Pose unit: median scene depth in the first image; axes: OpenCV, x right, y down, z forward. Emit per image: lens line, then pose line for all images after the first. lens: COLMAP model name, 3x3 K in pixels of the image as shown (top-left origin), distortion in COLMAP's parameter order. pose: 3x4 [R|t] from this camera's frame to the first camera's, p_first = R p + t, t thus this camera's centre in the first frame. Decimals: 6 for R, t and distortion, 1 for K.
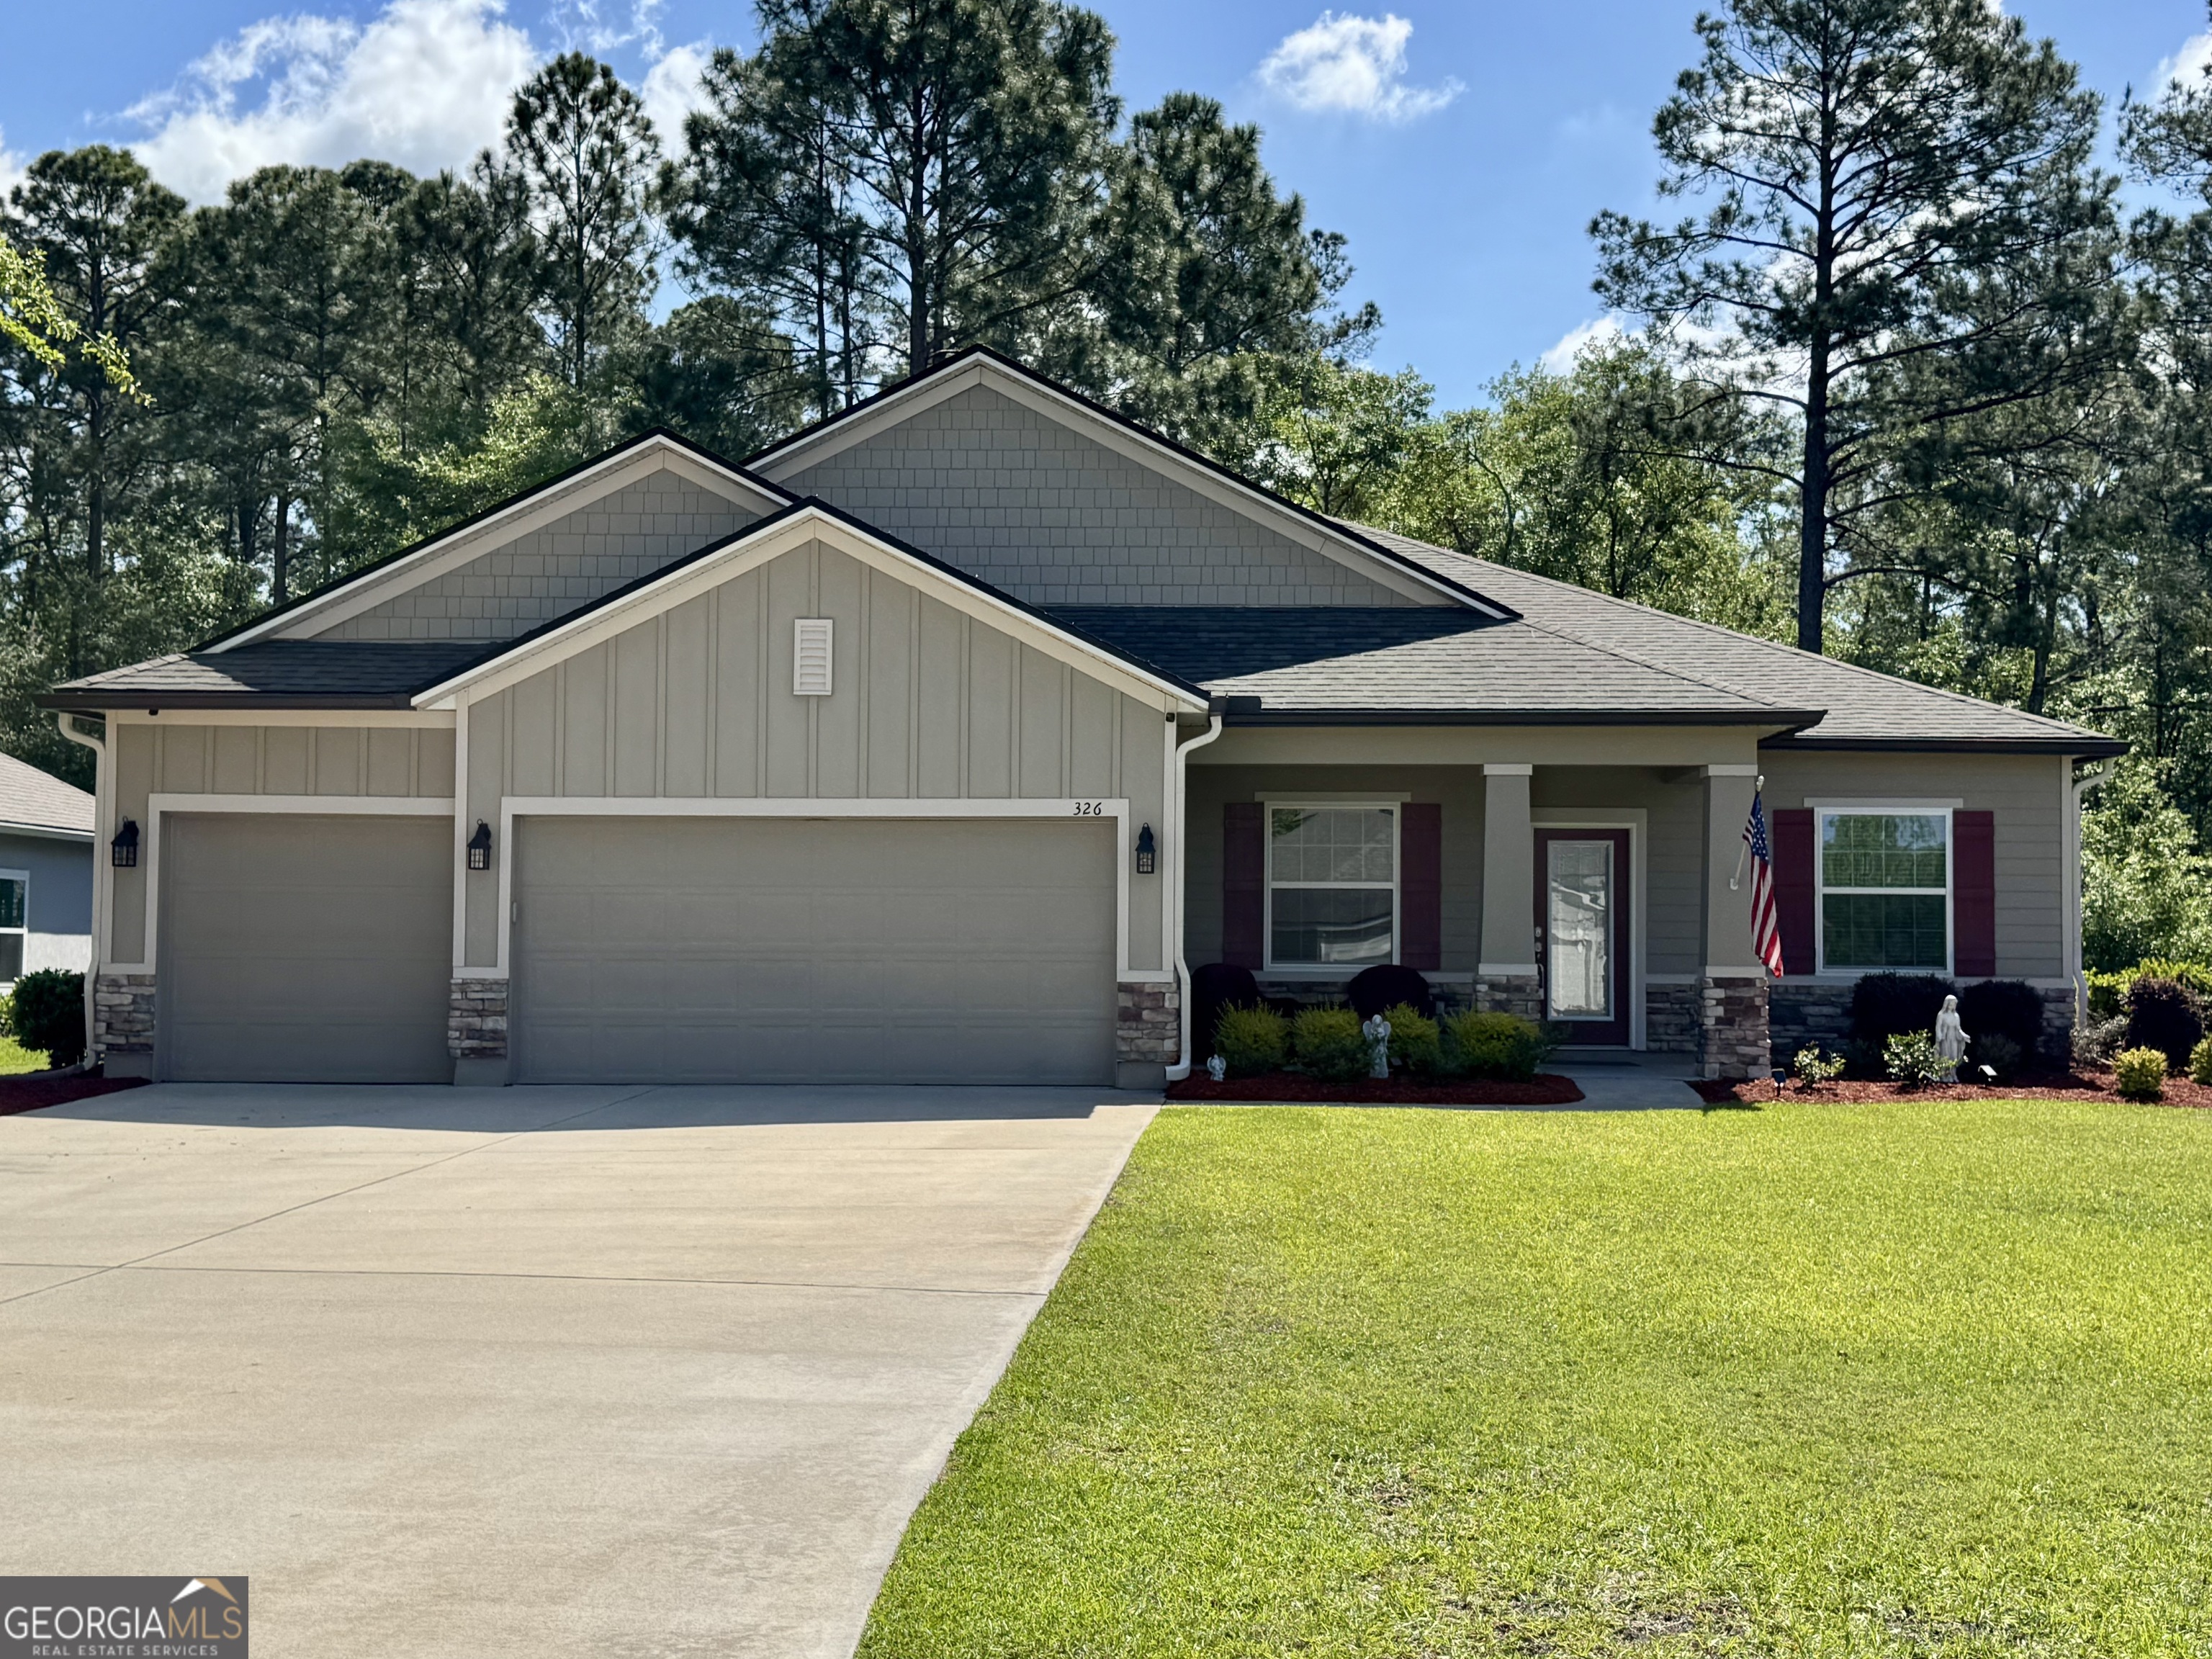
lens RADIAL K [[2819.7, 0, 1142.5], [0, 2819.7, 832.4], [0, 0, 1]] dist [0.092134, 0.000000]
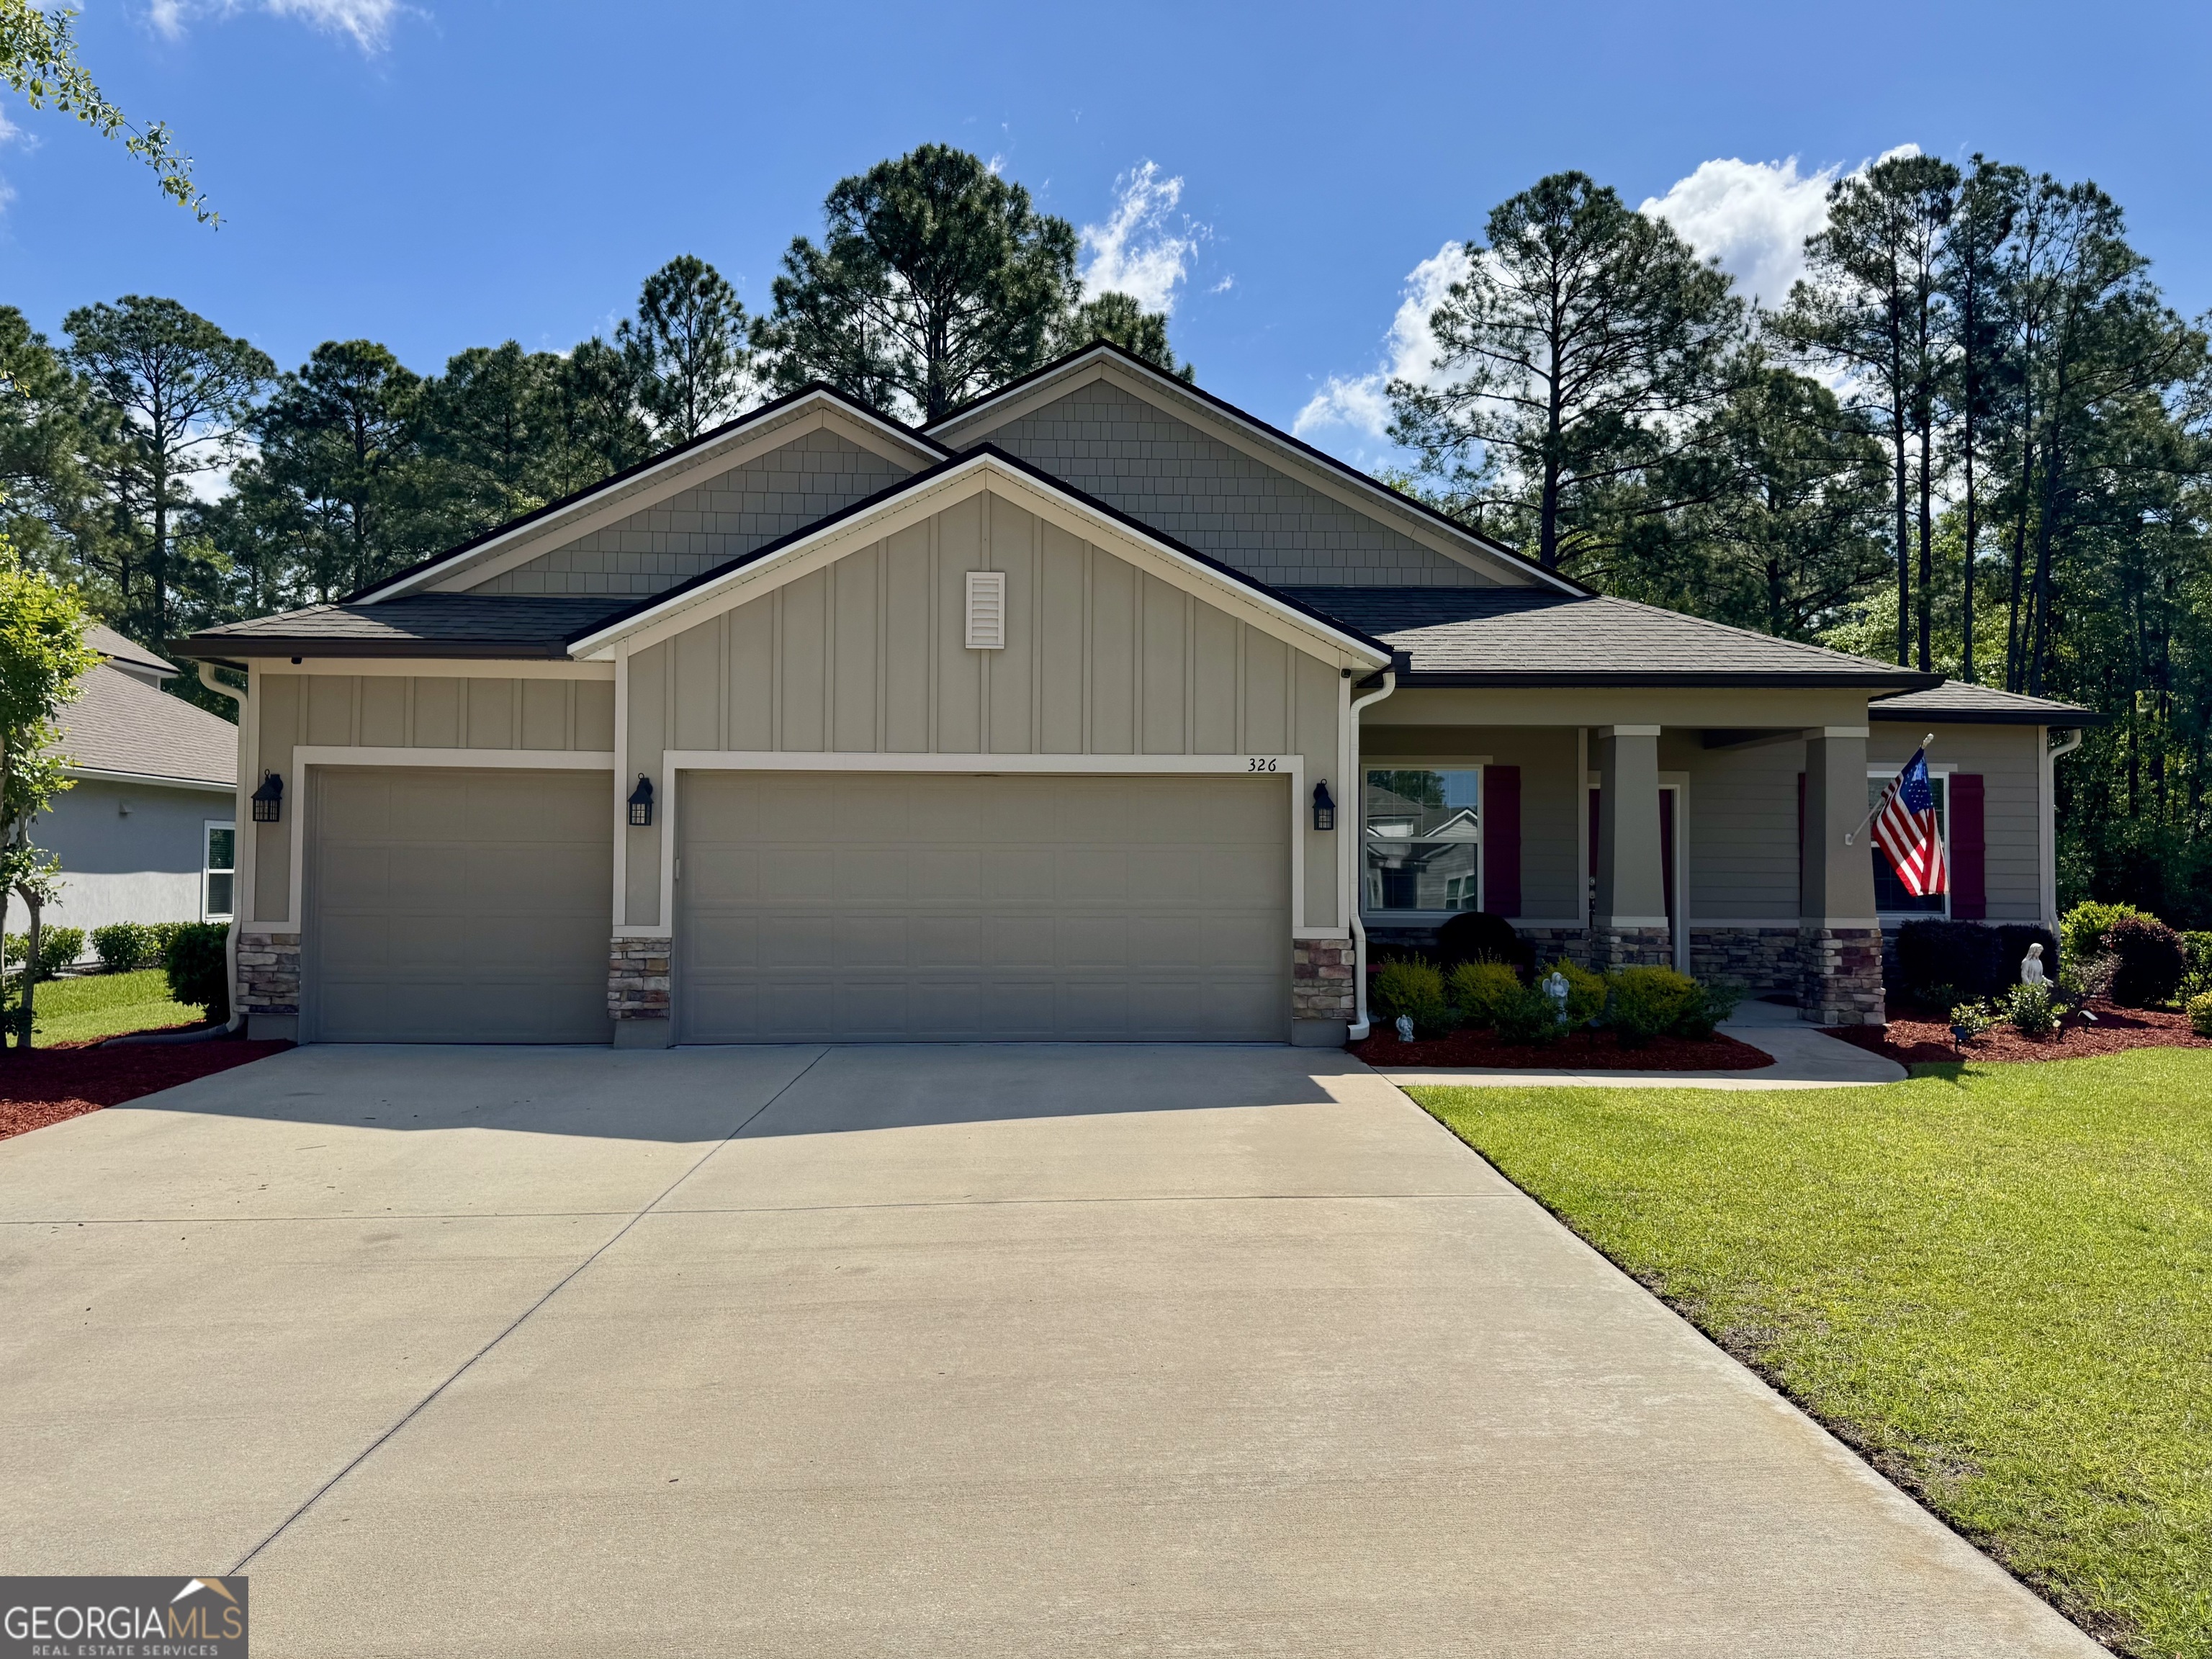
lens RADIAL K [[1594.4, 0, 1115.2], [0, 1594.4, 822.6], [0, 0, 1]] dist [0.045376, -0.058674]
pose [[0.997247, 0.000904, 0.074146, -0.097506], [-0.001835, 0.999920, 0.012486, 0.004345], [-0.074129, -0.012588, 0.997169, 0.382707]]
